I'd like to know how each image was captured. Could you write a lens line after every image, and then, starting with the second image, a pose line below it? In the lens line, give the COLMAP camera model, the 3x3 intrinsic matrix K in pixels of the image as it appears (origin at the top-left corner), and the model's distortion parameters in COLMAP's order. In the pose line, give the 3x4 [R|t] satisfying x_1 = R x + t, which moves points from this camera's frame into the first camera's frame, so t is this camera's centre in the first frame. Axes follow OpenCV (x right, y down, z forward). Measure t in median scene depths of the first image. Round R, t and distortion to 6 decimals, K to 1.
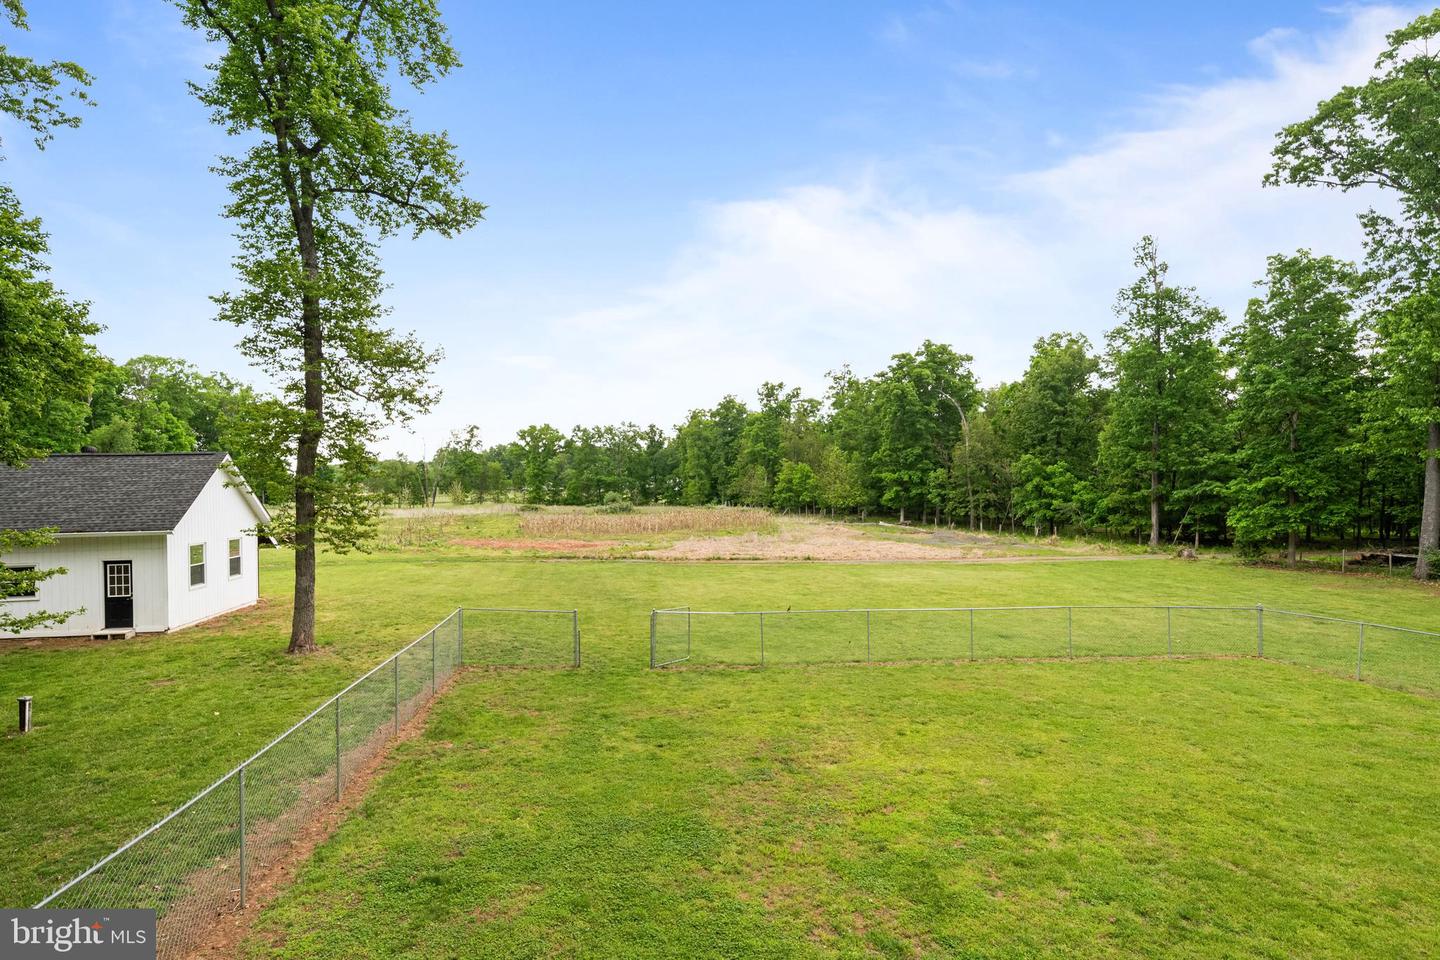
lens RADIAL K [[759.1, 0, 717.6], [0, 759.1, 481.6], [0, 0, 1]] dist [0.001363, -0.000827]
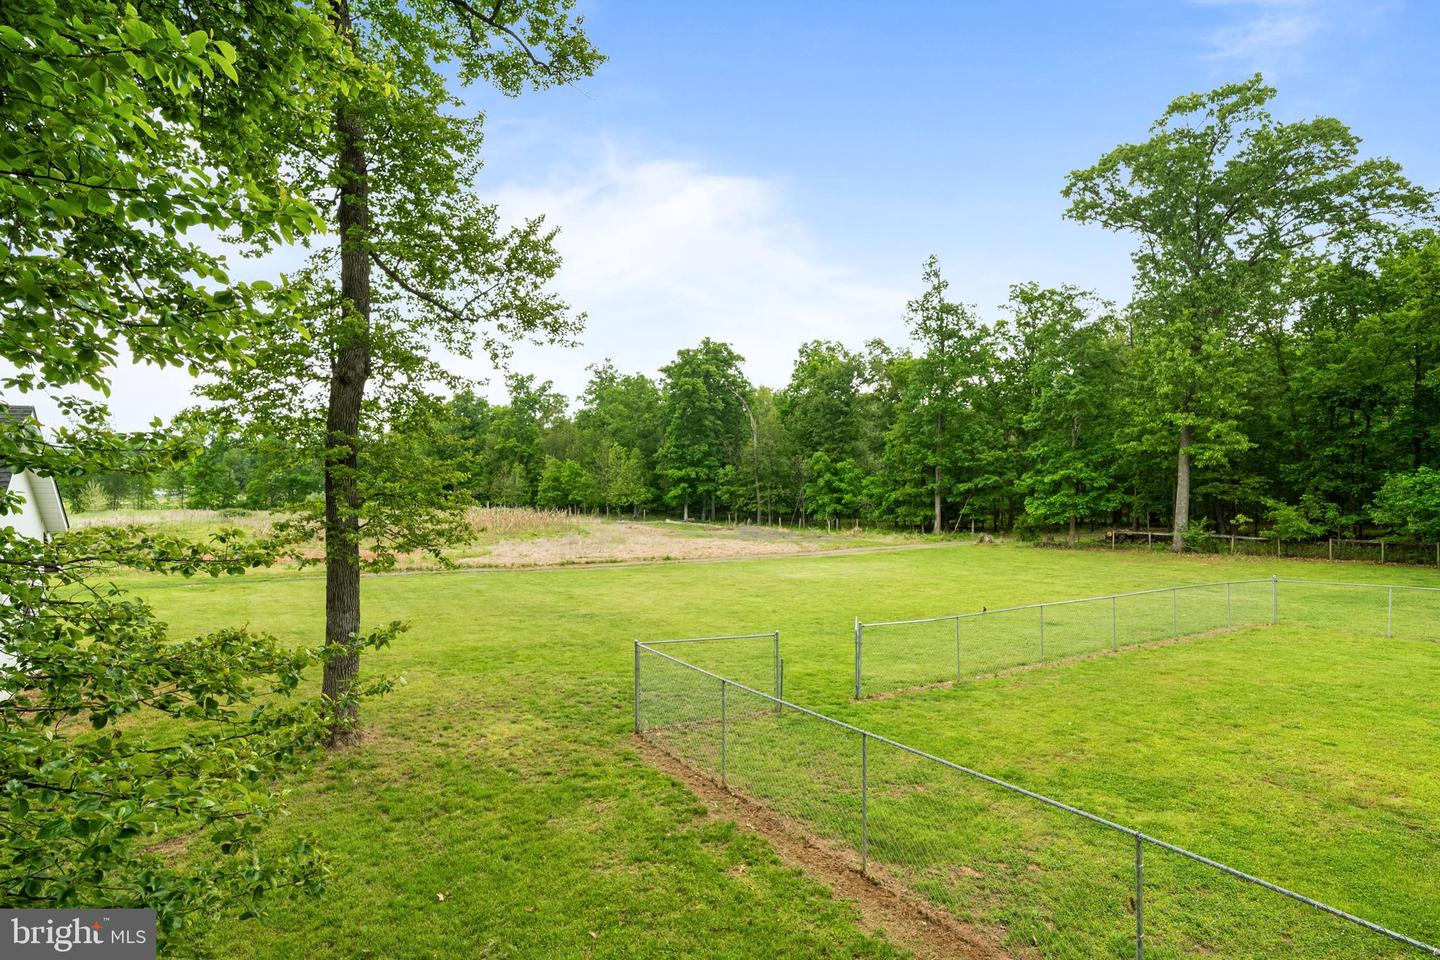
lens RADIAL K [[759.1, 0, 719.7], [0, 759.1, 477.2], [0, 0, 1]] dist [0.001363, -0.000827]
pose [[0.916661, -0.000878, 0.399666, -0.117651], [0.004132, 0.999965, -0.007280, 0.005707], [-0.399645, 0.008324, 0.916632, 0.079157]]
